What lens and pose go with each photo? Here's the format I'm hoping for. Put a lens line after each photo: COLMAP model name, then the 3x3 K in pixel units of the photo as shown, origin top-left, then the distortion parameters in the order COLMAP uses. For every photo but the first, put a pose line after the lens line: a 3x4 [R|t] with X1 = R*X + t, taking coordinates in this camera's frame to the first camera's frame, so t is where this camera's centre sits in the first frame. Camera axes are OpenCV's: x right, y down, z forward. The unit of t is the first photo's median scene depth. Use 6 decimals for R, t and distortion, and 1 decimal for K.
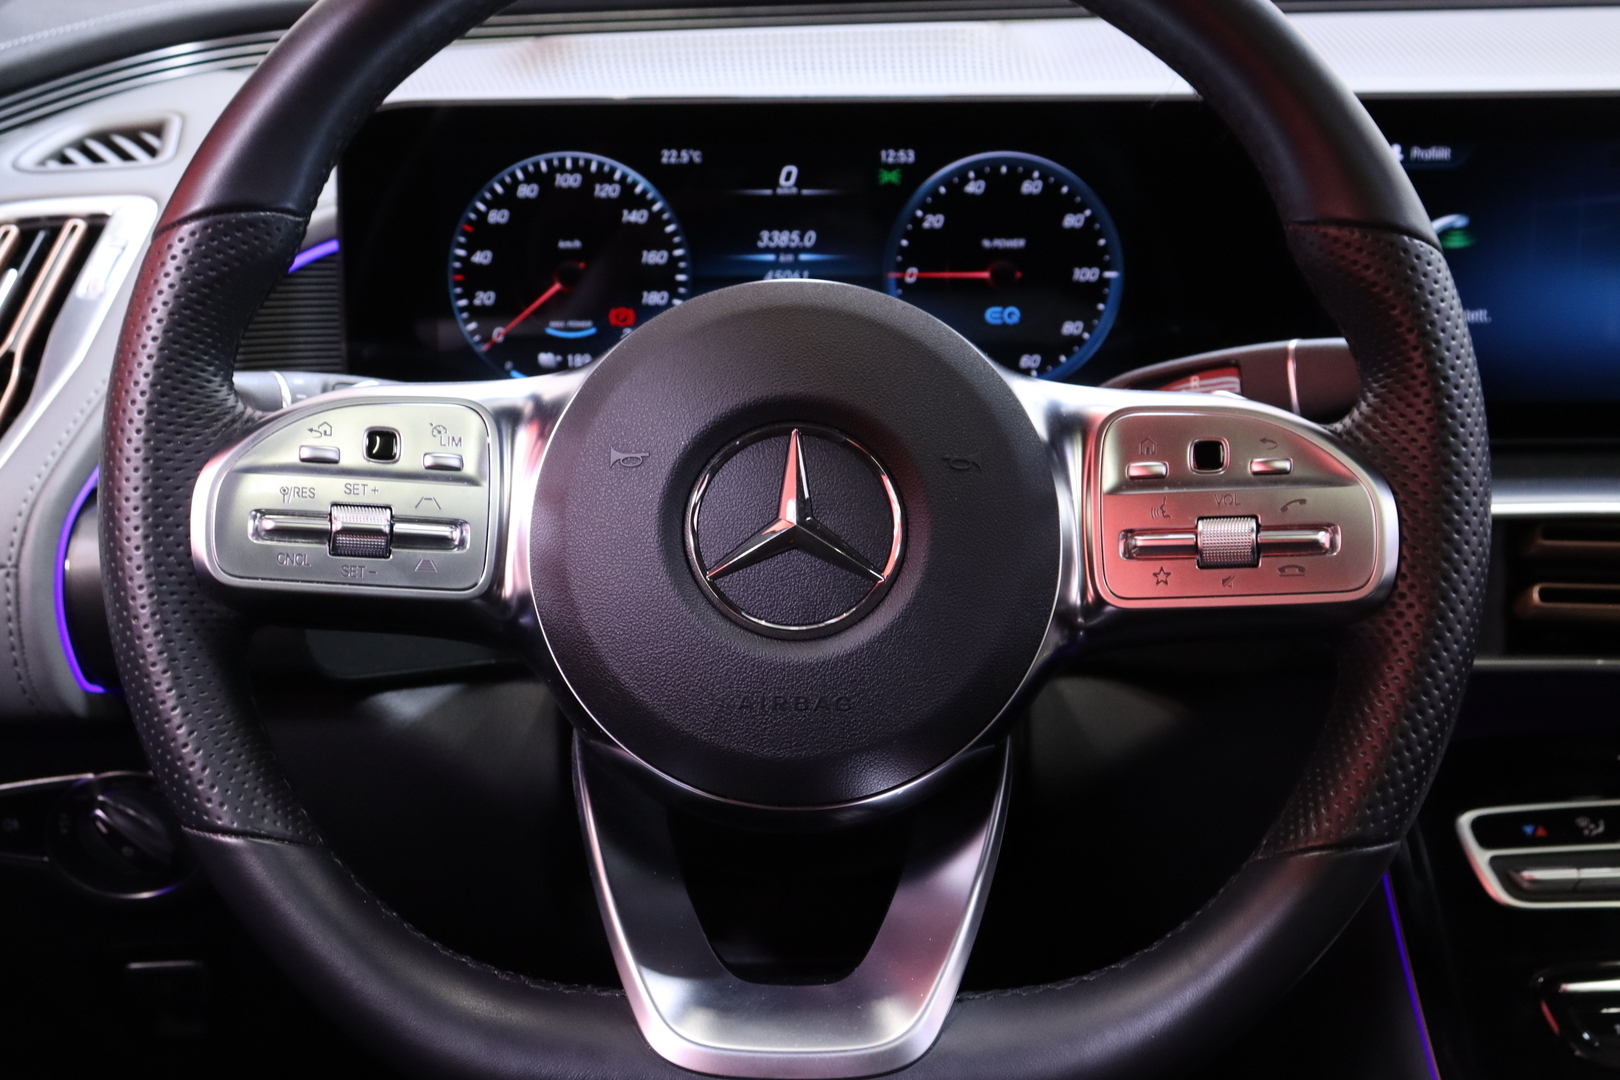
lens RADIAL K [[2498.1, 0, 810.8], [0, 2498.1, 546.0], [0, 0, 1]] dist [0.092800, 0.000000]
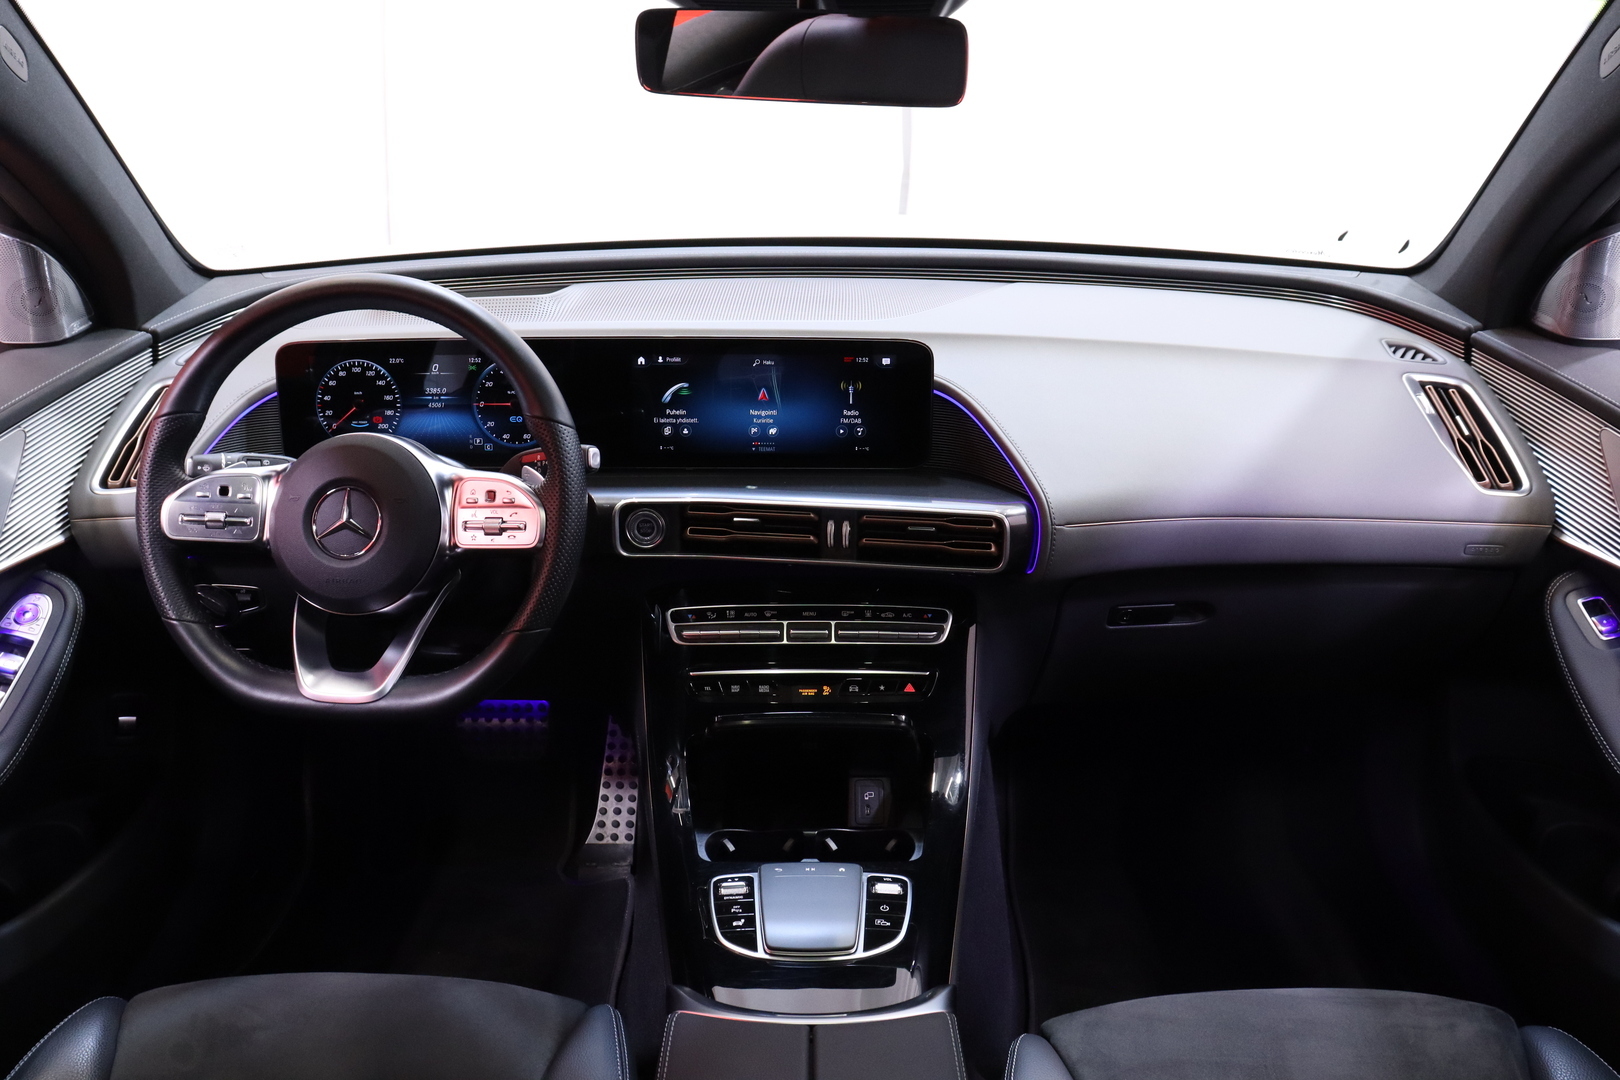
lens RADIAL K [[1292.3, 0, 808.9], [0, 1292.3, 529.9], [0, 0, 1]] dist [-0.169602, 0.112367]
pose [[0.999306, 0.014532, -0.034308, 0.440791], [-0.011185, 0.995338, 0.095799, -0.110142], [0.035540, -0.095349, 0.994809, -0.356125]]
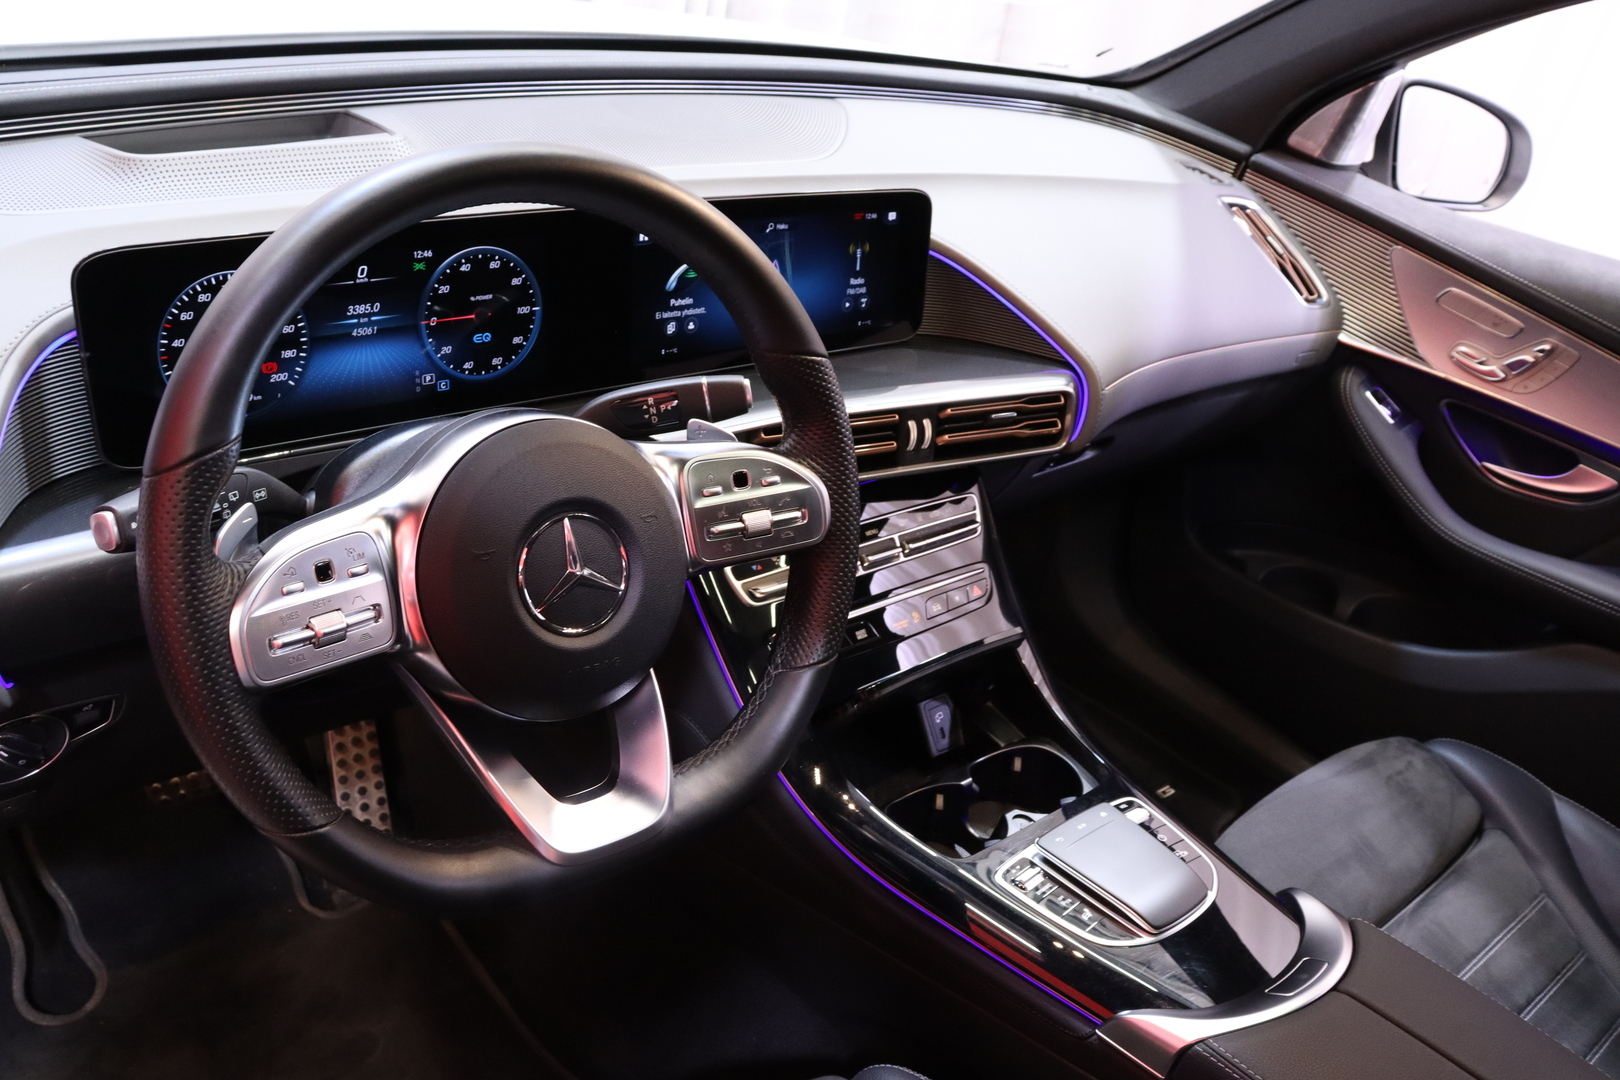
lens RADIAL K [[1292.3, 0, 778.4], [0, 1292.3, 550.6], [0, 0, 1]] dist [-0.169602, 0.112367]
pose [[0.789723, -0.201243, 0.579516, -0.311049], [0.020673, 0.952856, 0.302718, -0.218906], [-0.613115, -0.227083, 0.756653, 0.164667]]
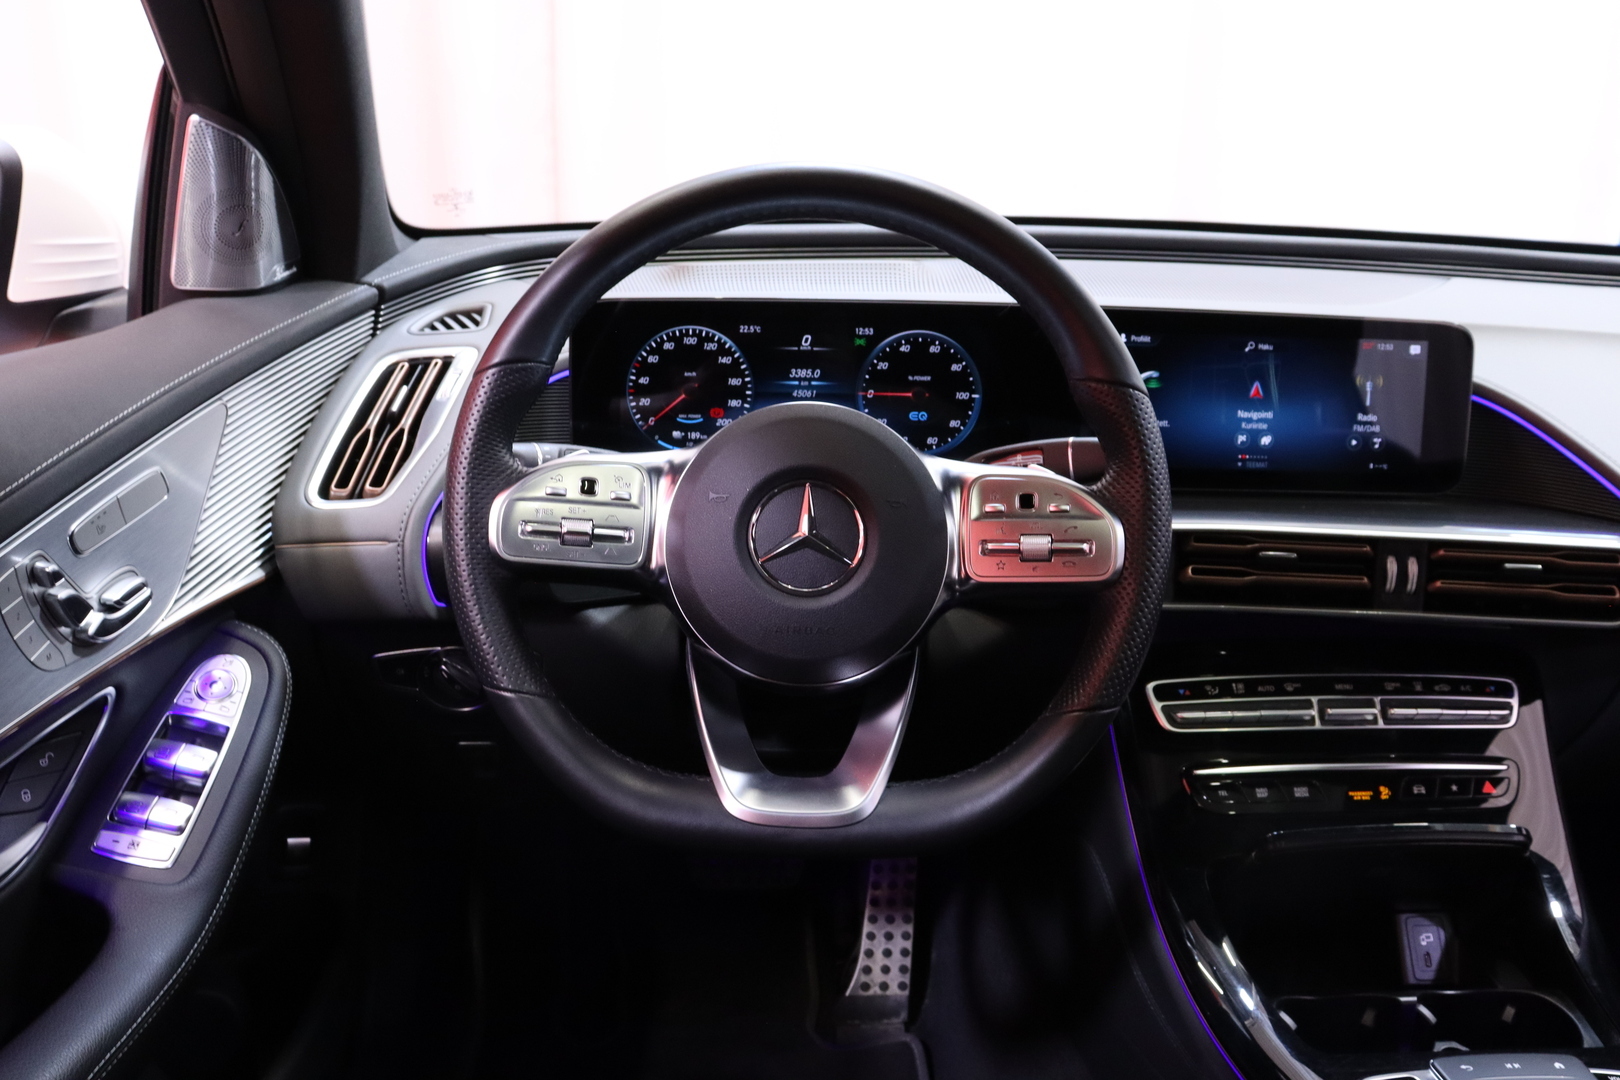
lens RADIAL K [[1292.3, 0, 815.5], [0, 1292.3, 545.6], [0, 0, 1]] dist [-0.169602, 0.112367]
pose [[0.999777, 0.020856, 0.003235, -0.002125], [-0.020939, 0.999383, 0.028193, -0.020491], [-0.002645, -0.028254, 0.999597, 0.024182]]
